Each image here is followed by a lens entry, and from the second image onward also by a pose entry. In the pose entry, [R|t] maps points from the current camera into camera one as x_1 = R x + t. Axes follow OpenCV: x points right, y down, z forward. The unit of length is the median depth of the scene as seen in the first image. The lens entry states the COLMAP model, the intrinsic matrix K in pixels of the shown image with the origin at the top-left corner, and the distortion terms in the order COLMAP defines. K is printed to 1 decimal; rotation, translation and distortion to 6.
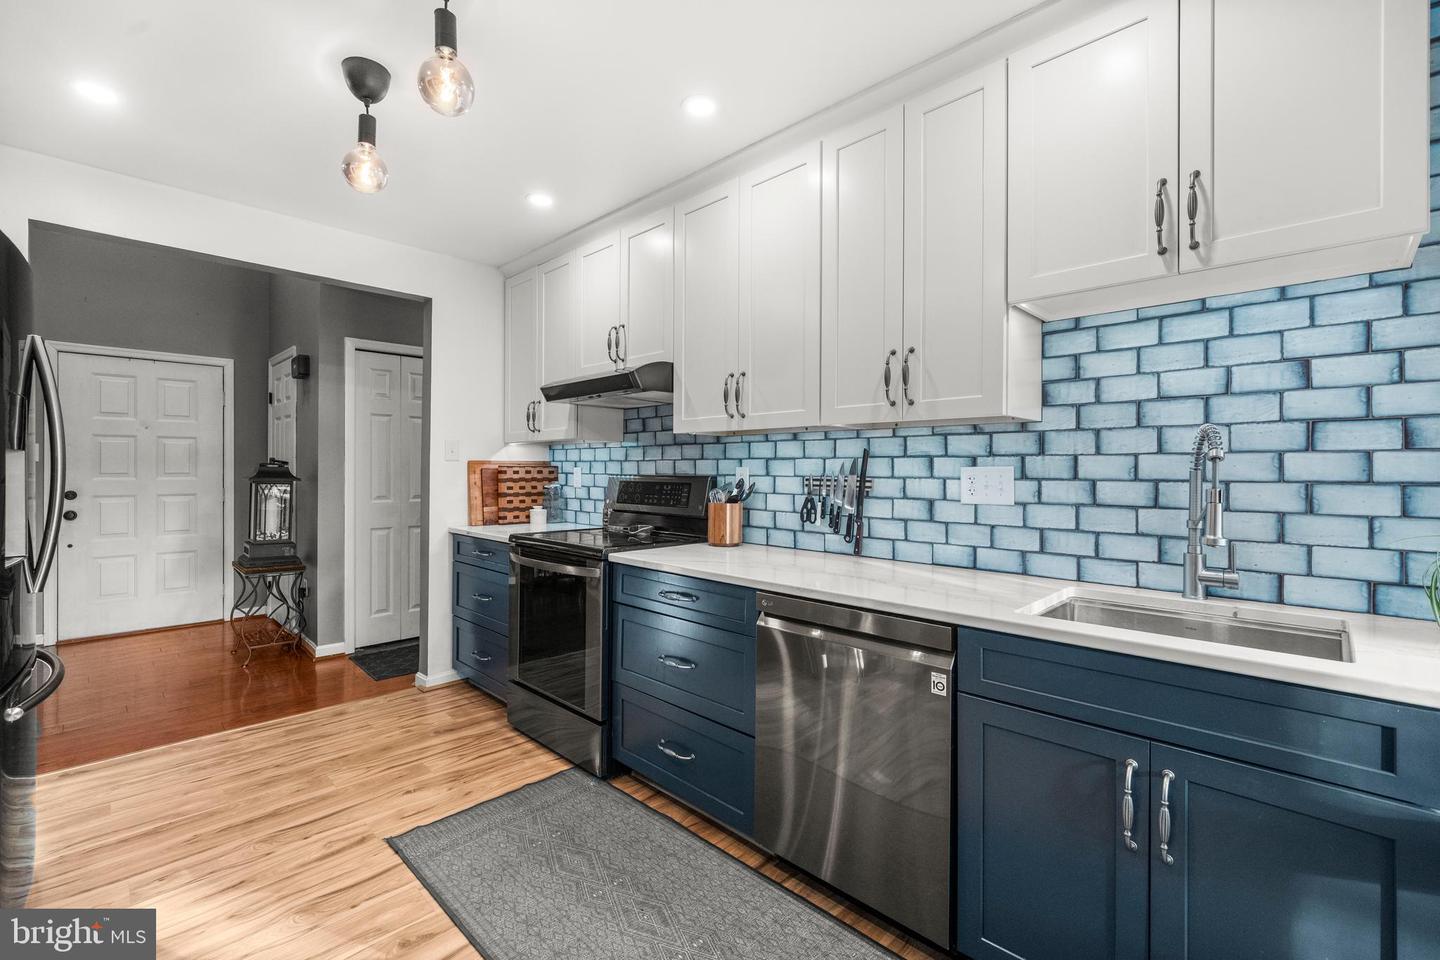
lens RADIAL K [[615.1, 0, 725.3], [0, 615.1, 474.9], [0, 0, 1]] dist [-0.001045, -0.000227]
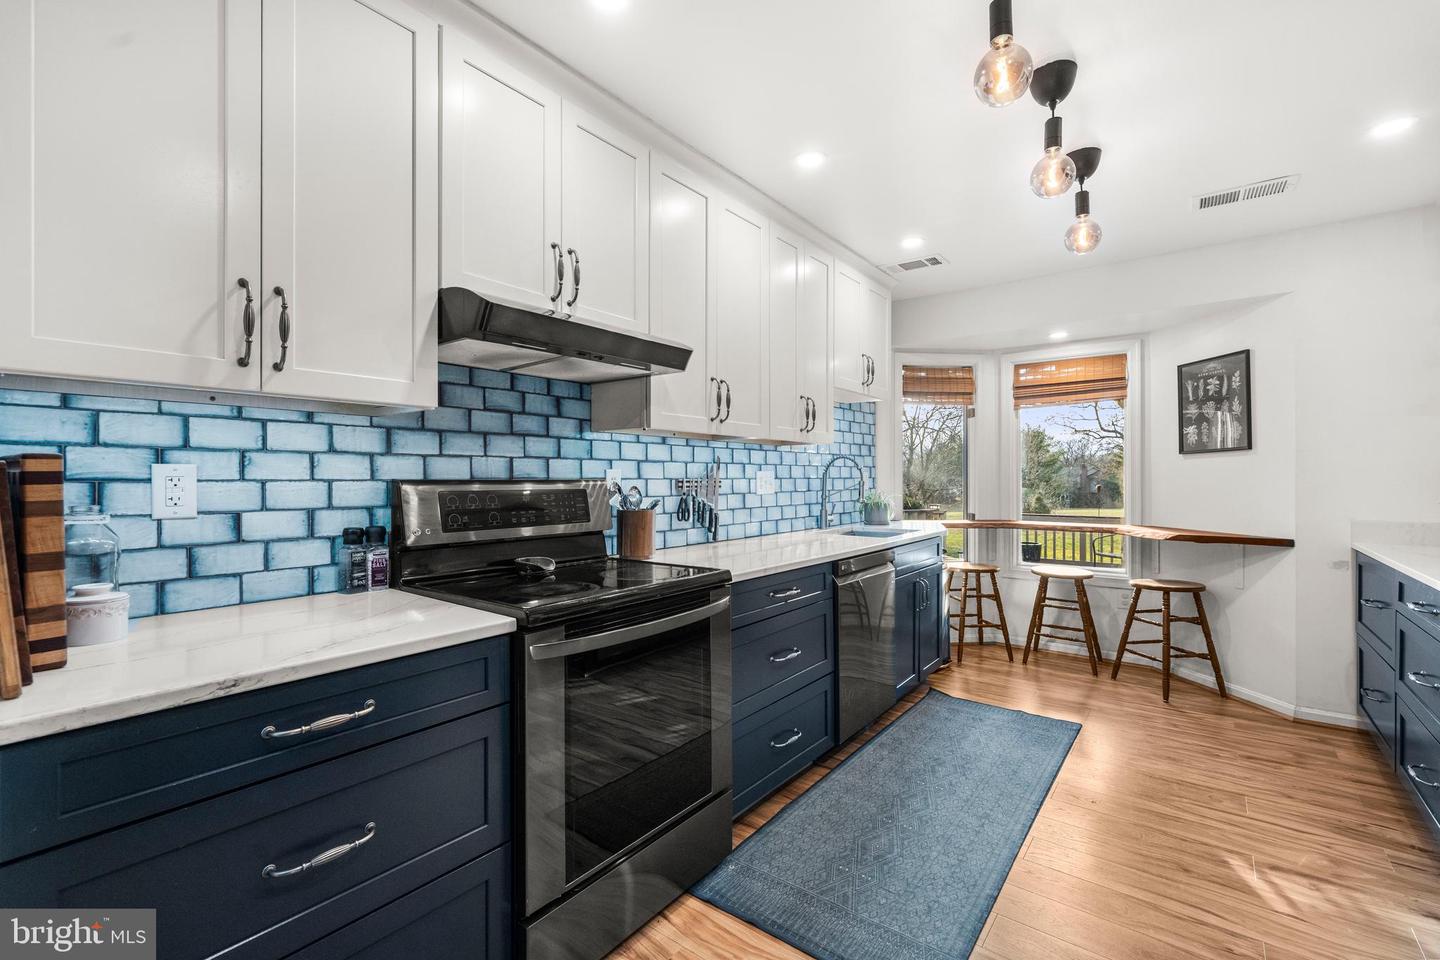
lens RADIAL K [[615.1, 0, 725.3], [0, 615.1, 474.9], [0, 0, 1]] dist [-0.001045, -0.000227]
pose [[-0.107093, -0.006337, 0.994229, -0.978279], [0.000660, 0.999979, 0.006445, -0.011637], [-0.994249, 0.001347, -0.107086, 1.063929]]
